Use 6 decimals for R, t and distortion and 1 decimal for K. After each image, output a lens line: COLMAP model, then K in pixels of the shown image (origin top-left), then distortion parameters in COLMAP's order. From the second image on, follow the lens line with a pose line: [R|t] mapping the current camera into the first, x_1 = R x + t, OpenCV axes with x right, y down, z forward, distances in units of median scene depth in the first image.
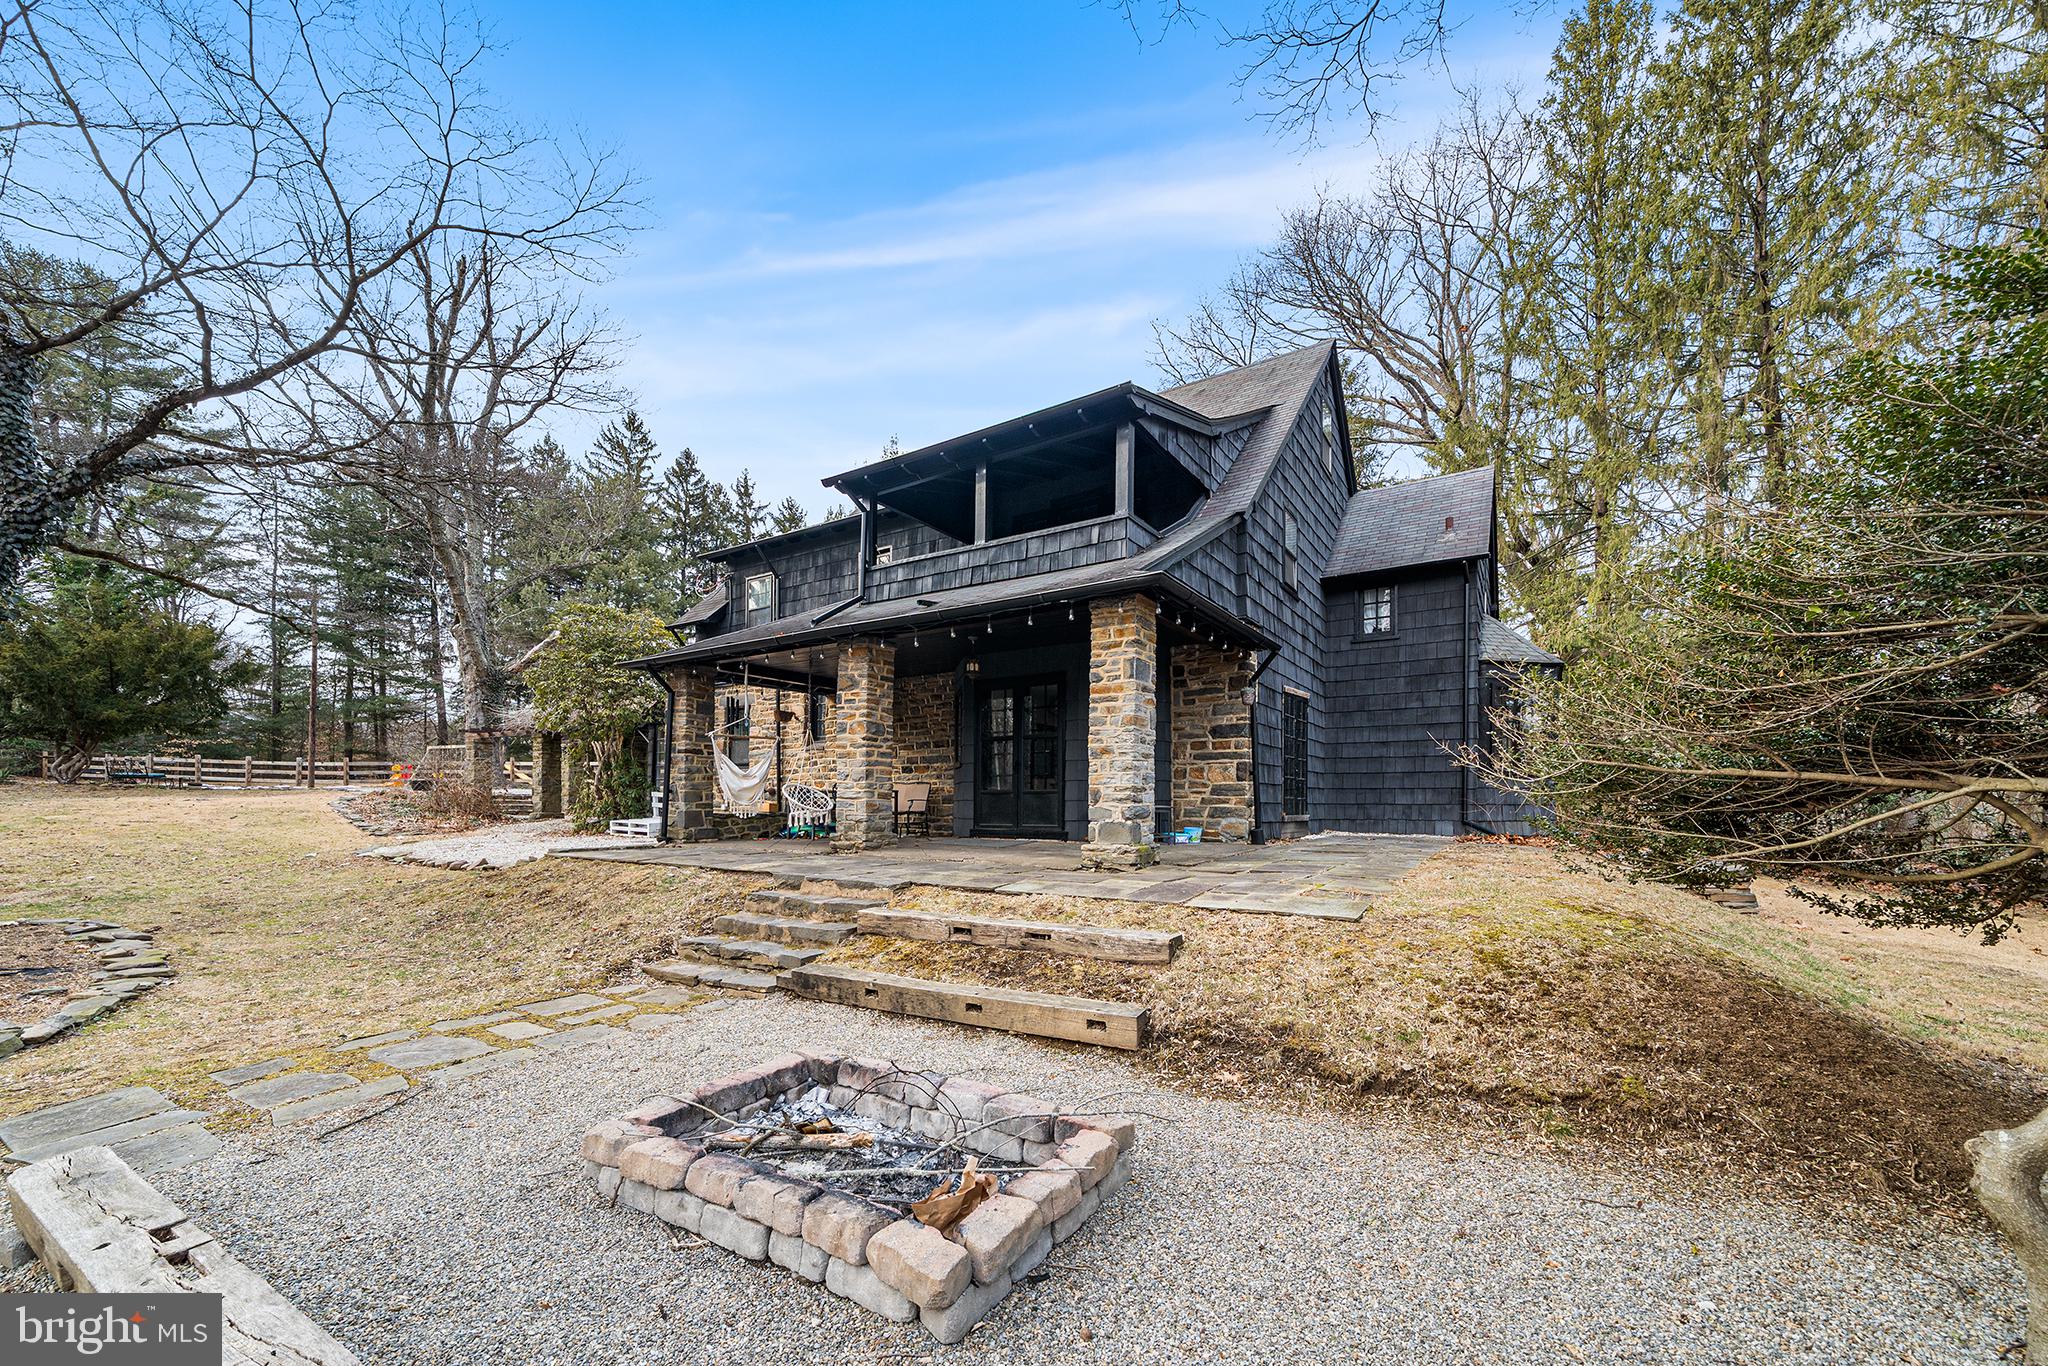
lens RADIAL K [[759.9, 0, 1022.9], [0, 759.9, 717.8], [0, 0, 1]] dist [0.016618, 0.000012]
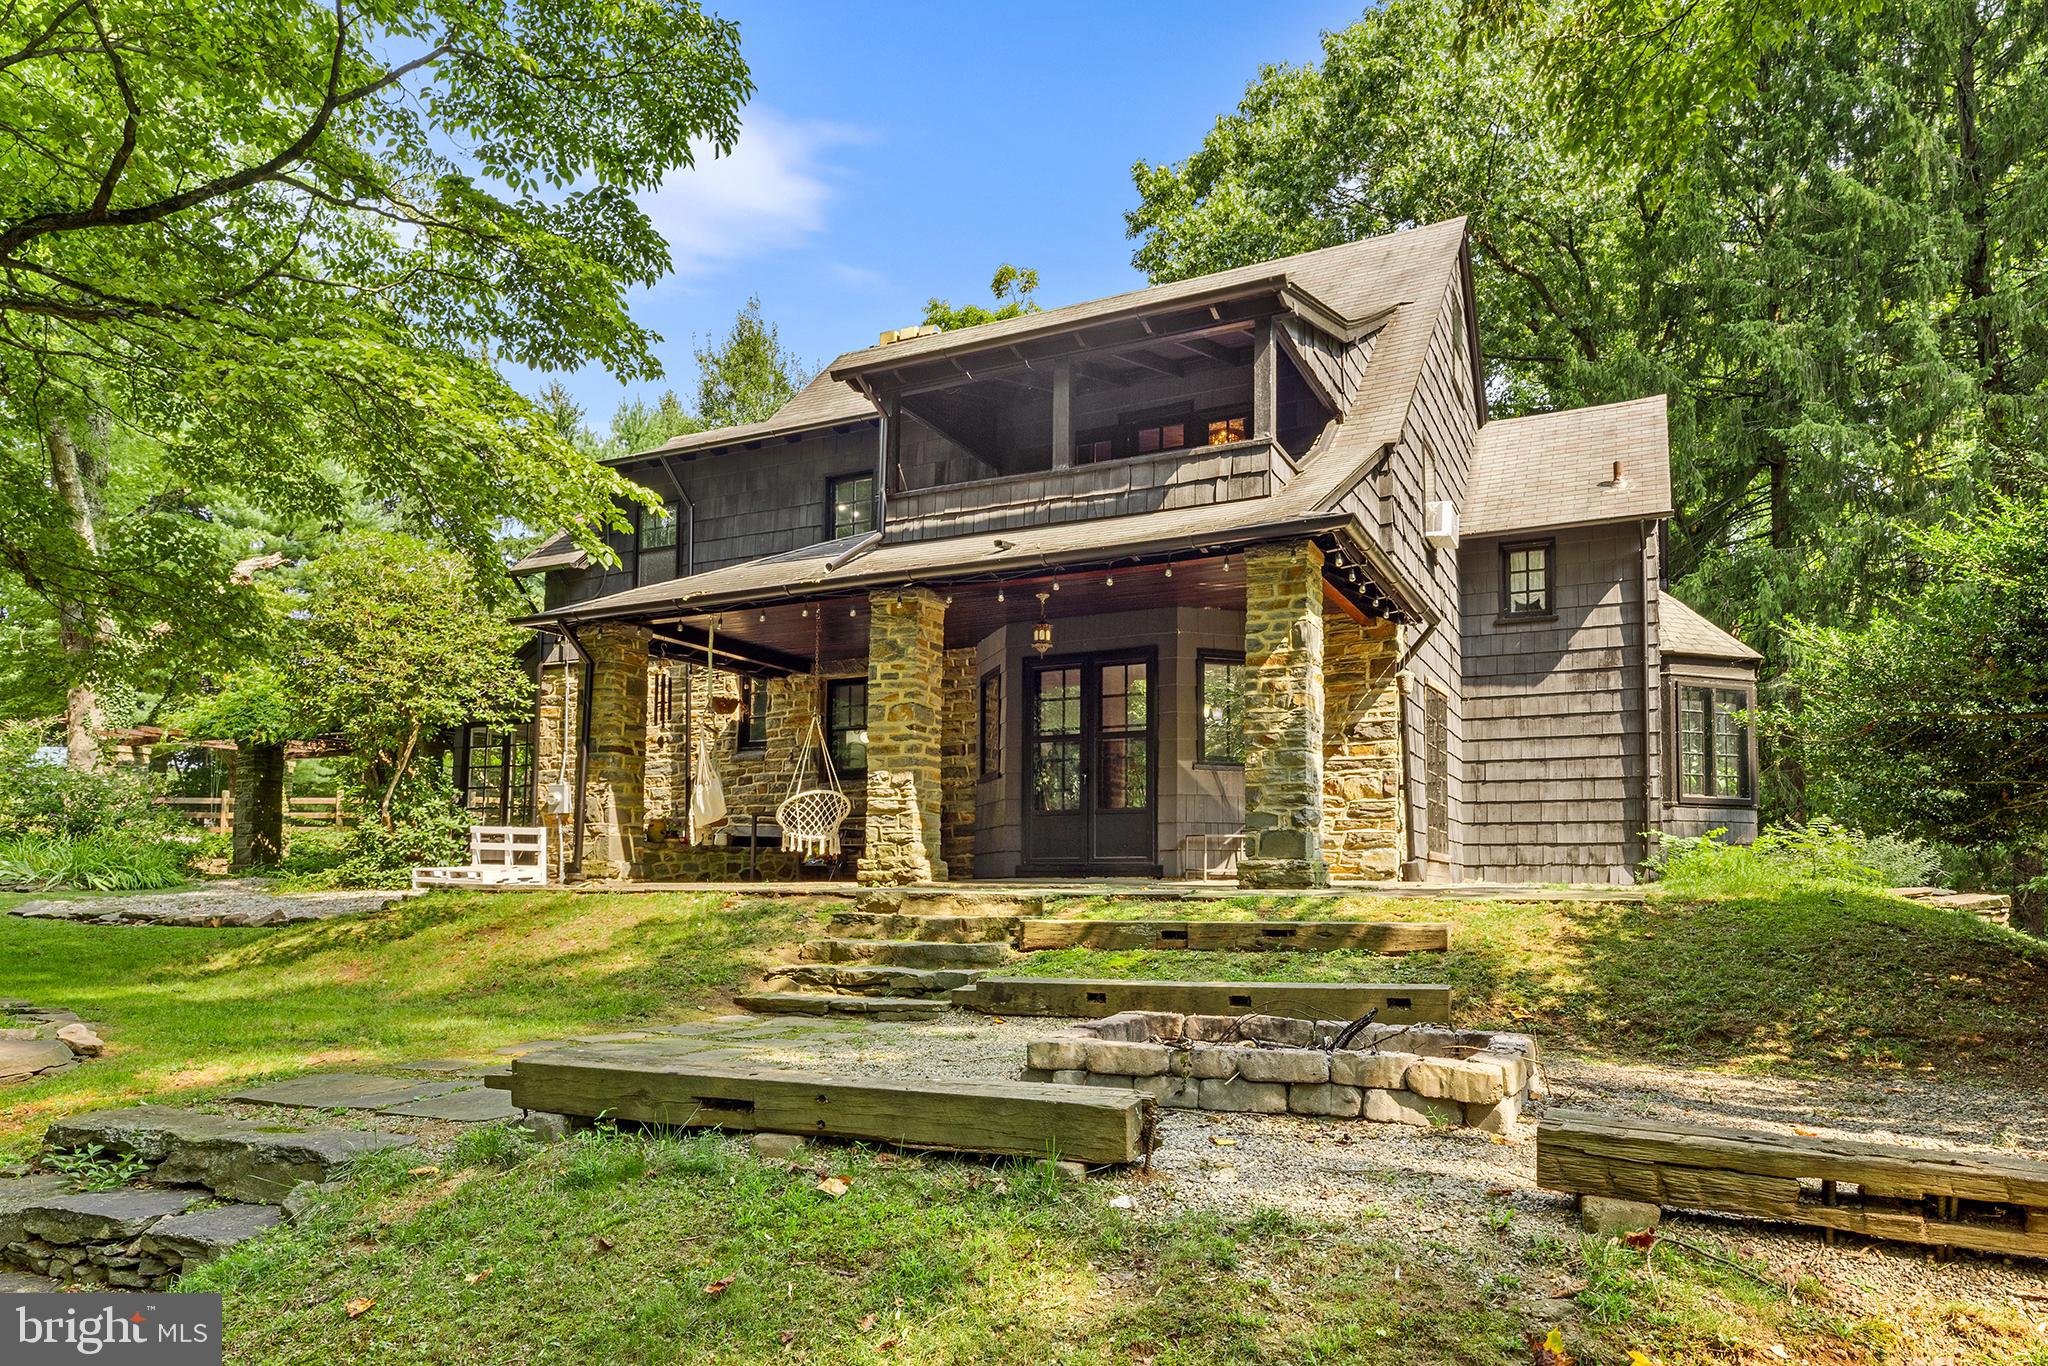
lens RADIAL K [[1287.4, 0, 1024.0], [0, 1287.4, 683.0], [0, 0, 1]] dist [-0.001827, -0.000273]
pose [[0.990135, 0.020239, 0.138647, -0.242931], [-0.011384, 0.997861, -0.064372, 0.055875], [-0.139653, 0.062159, 0.988248, -0.203959]]
